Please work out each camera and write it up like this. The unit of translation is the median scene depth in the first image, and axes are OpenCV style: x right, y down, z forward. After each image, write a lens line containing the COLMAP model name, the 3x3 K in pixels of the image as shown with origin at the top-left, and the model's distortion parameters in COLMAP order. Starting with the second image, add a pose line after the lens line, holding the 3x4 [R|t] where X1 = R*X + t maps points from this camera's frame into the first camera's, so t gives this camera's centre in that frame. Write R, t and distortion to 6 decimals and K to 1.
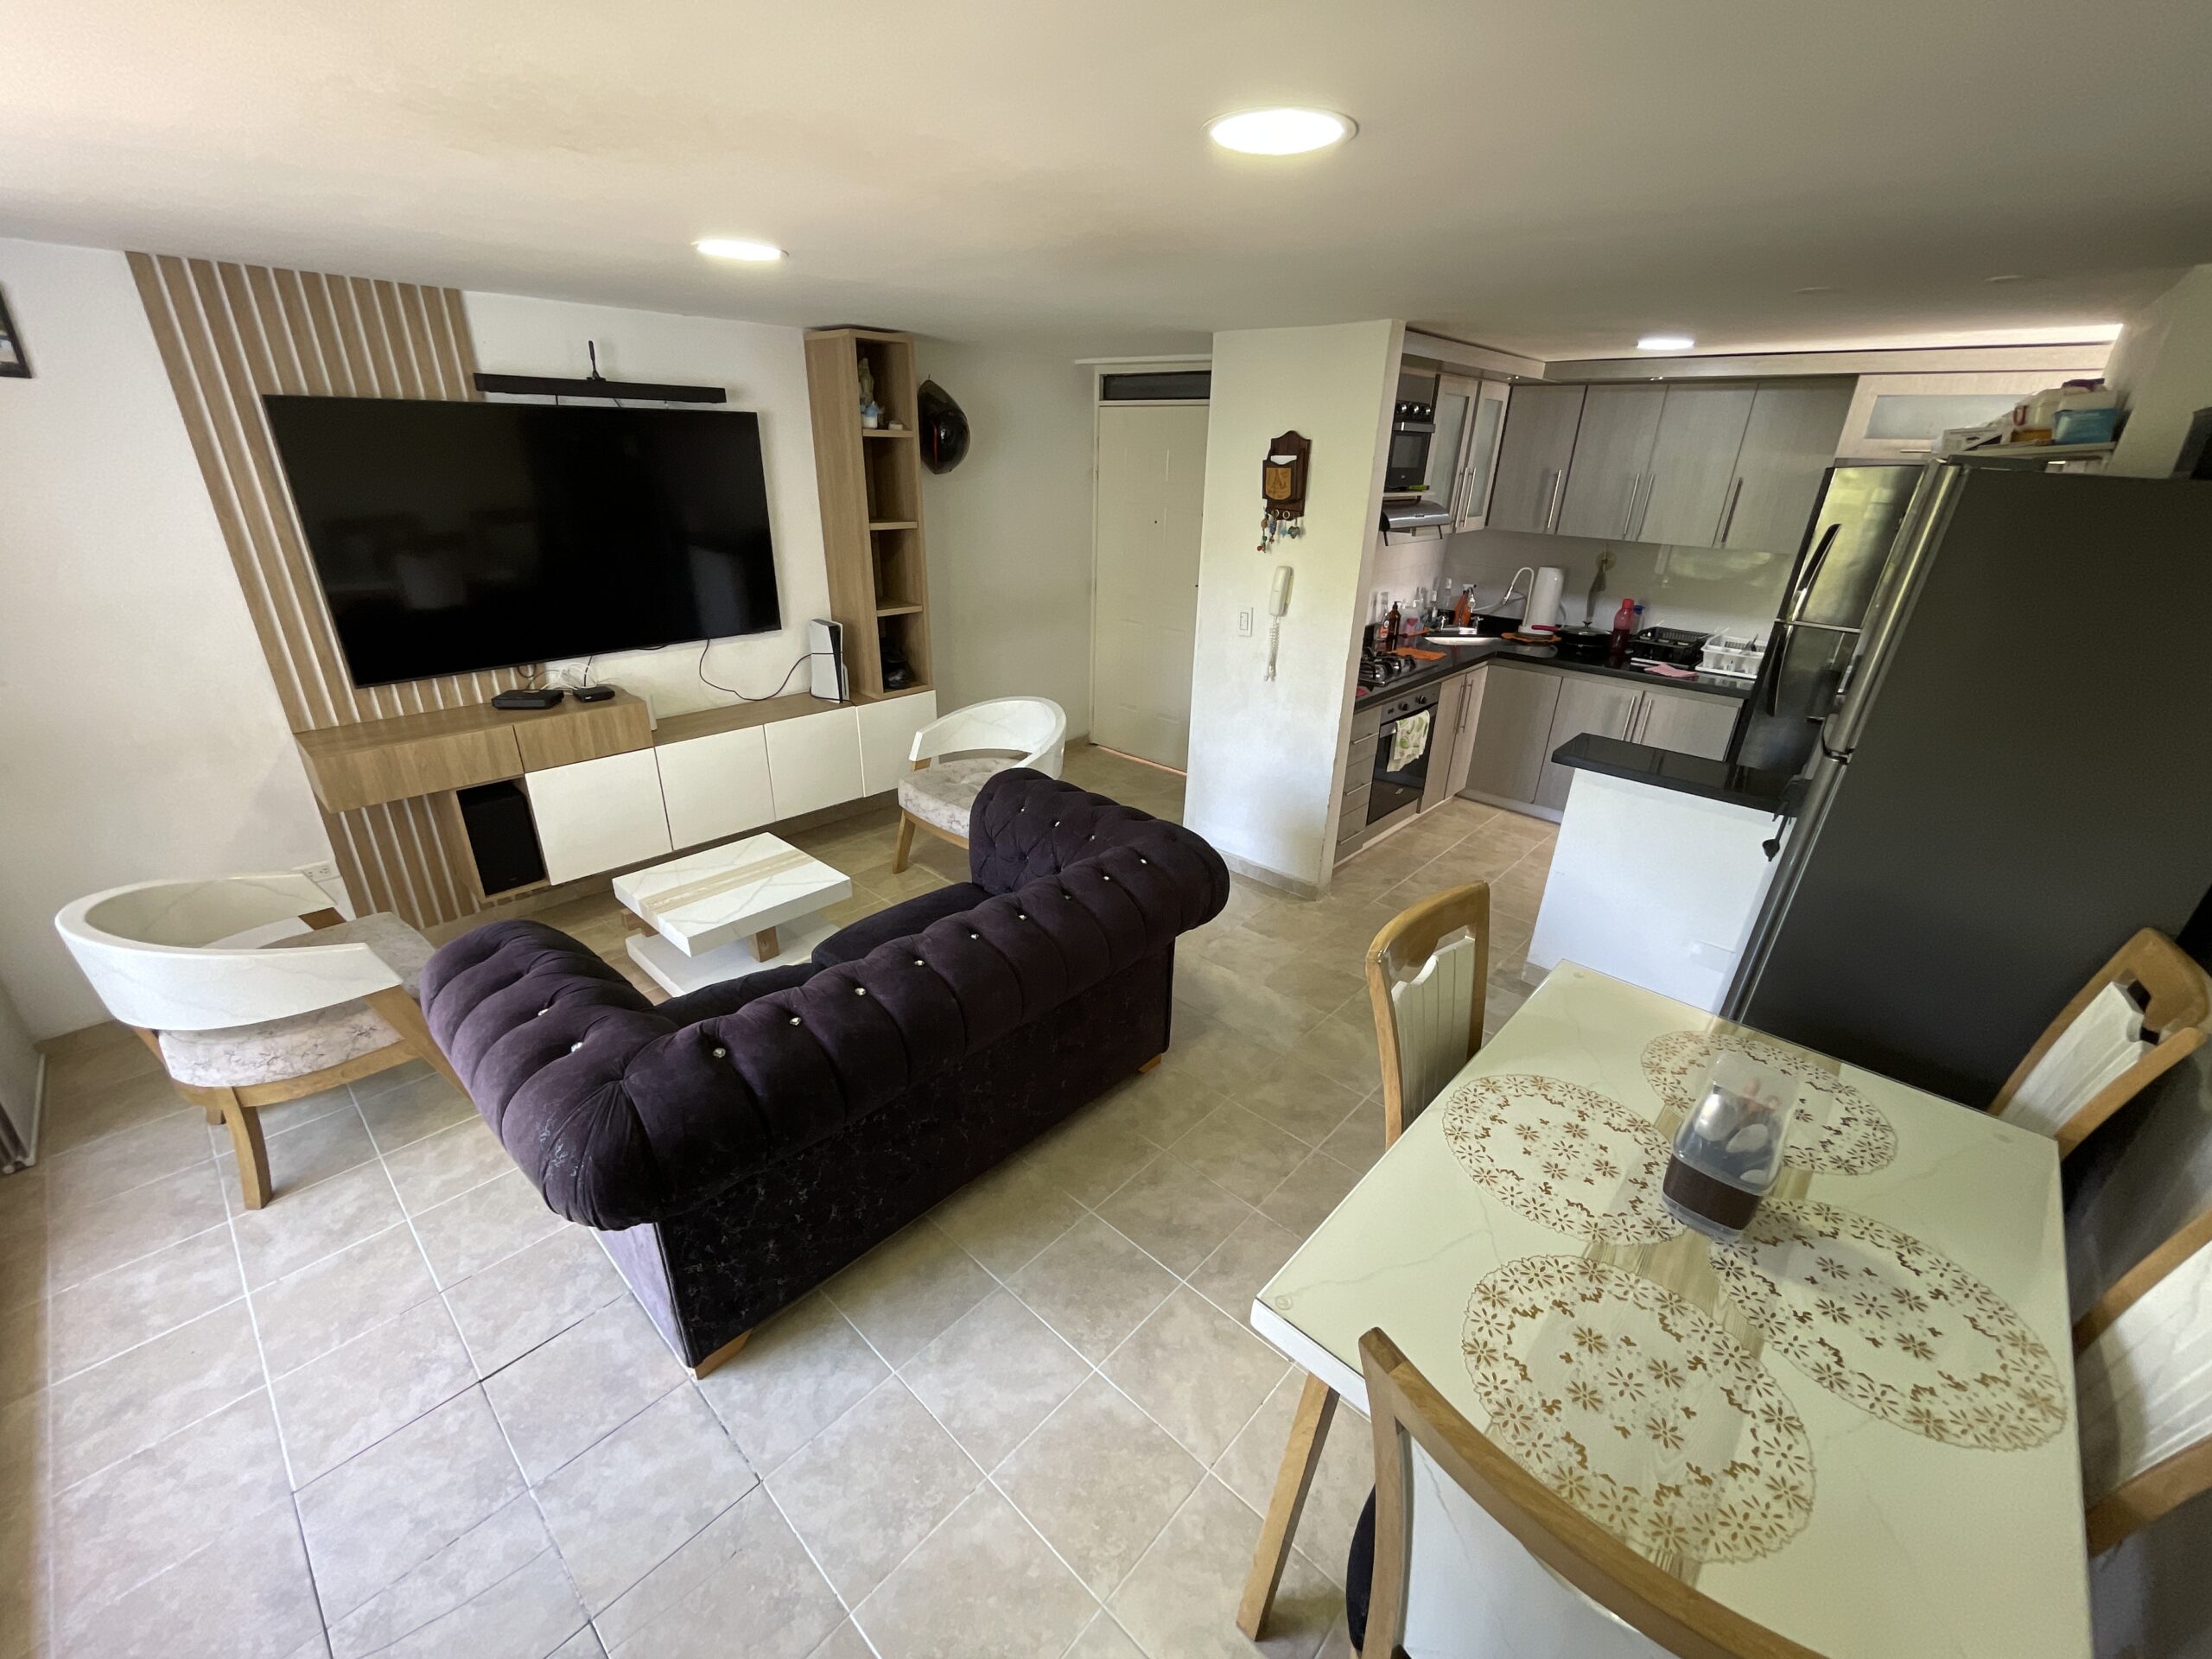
lens RADIAL K [[892.3, 0, 1109.0], [0, 892.3, 829.6], [0, 0, 1]] dist [-0.000919, 0.000117]
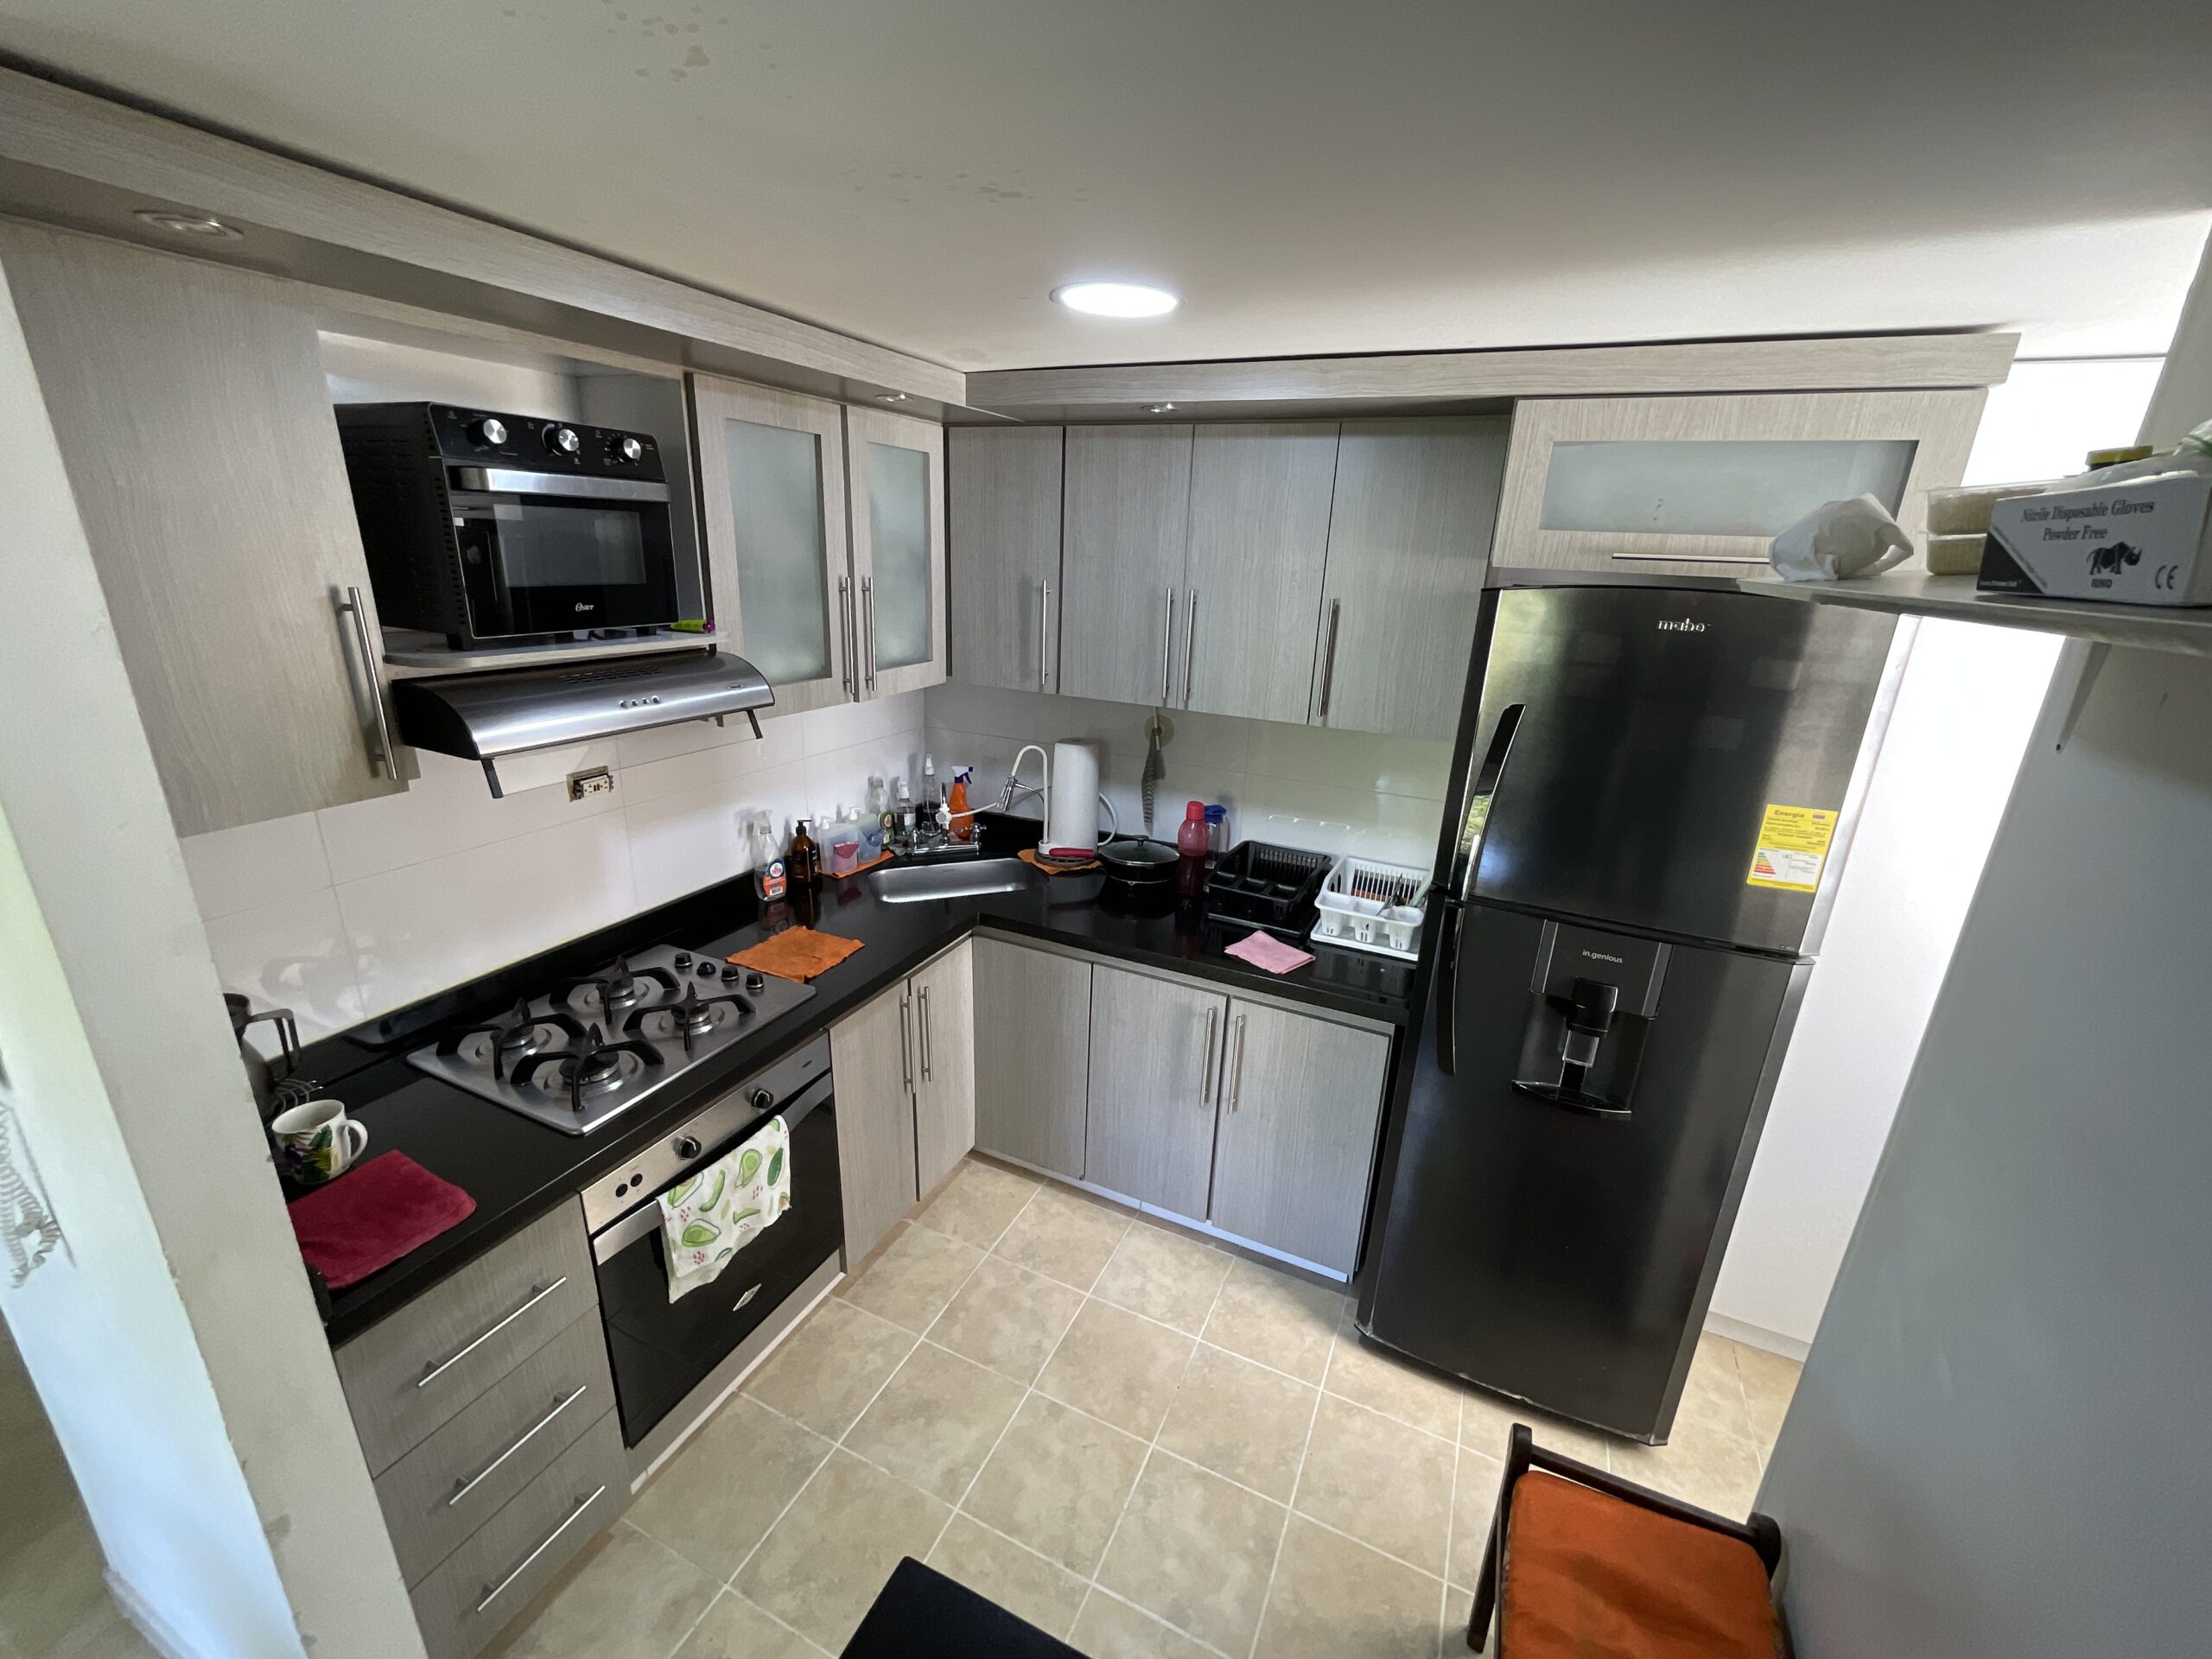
lens RADIAL K [[892.3, 0, 1102.3], [0, 892.3, 829.6], [0, 0, 1]] dist [-0.000919, 0.000117]
pose [[0.951995, -0.083525, 0.294499, 0.383172], [0.108669, 0.991607, -0.070044, -0.221687], [-0.286177, 0.098685, 0.953081, 0.513198]]
